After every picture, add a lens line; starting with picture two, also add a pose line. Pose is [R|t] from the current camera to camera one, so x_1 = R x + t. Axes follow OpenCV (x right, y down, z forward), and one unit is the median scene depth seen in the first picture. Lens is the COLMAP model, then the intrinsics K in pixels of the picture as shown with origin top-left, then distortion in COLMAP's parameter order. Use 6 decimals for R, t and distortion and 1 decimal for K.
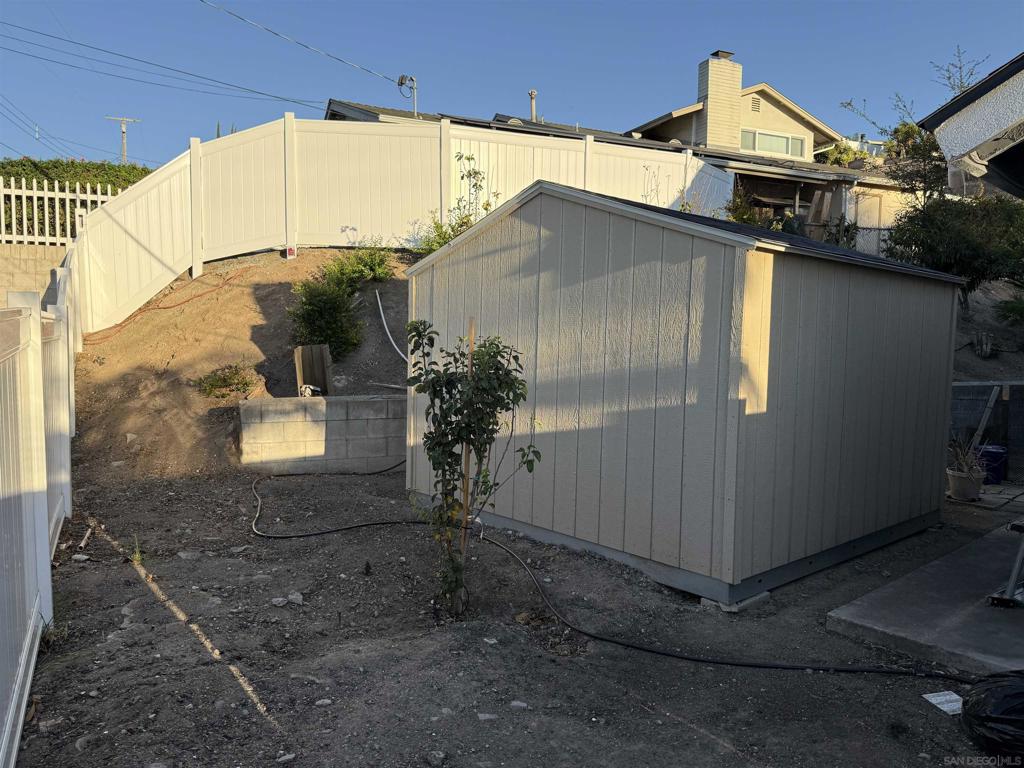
lens RADIAL K [[754.6, 0, 512.0], [0, 754.6, 384.0], [0, 0, 1]] dist [0.045800, -0.000237]
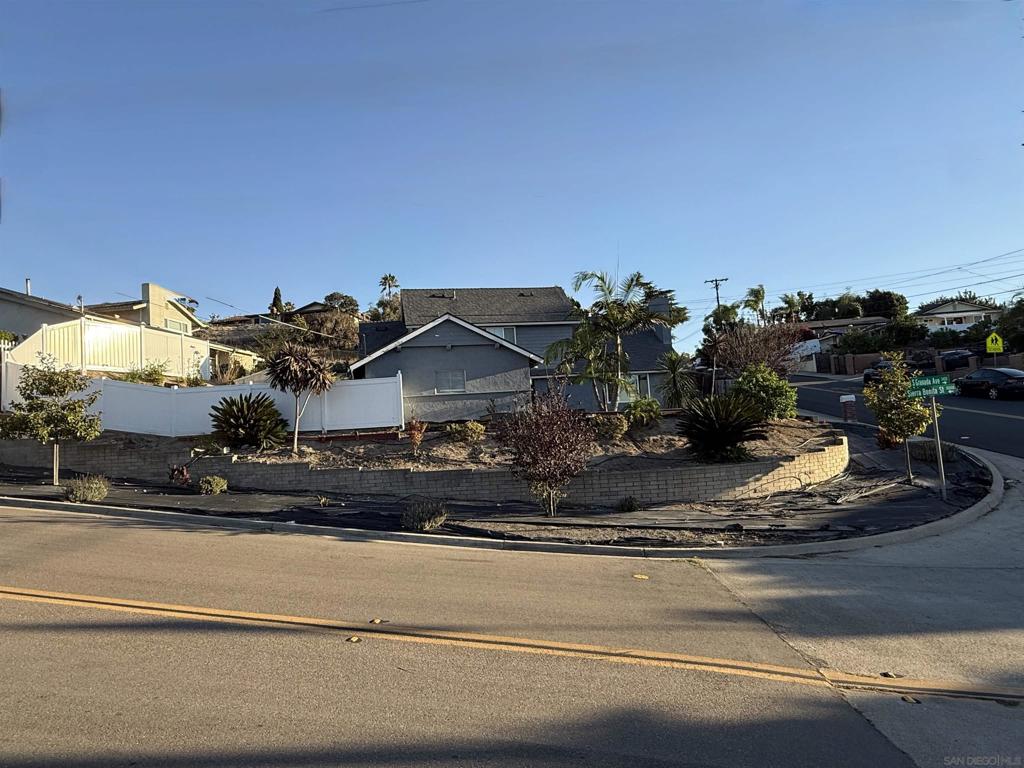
lens RADIAL K [[624.8, 0, 512.0], [0, 624.8, 384.0], [0, 0, 1]] dist [0.045441, 0.000809]
pose [[0.516212, 0.030820, 0.855906, -0.652510], [0.118051, 0.987253, -0.106748, 0.117447], [-0.848286, 0.156145, 0.505993, -0.577697]]
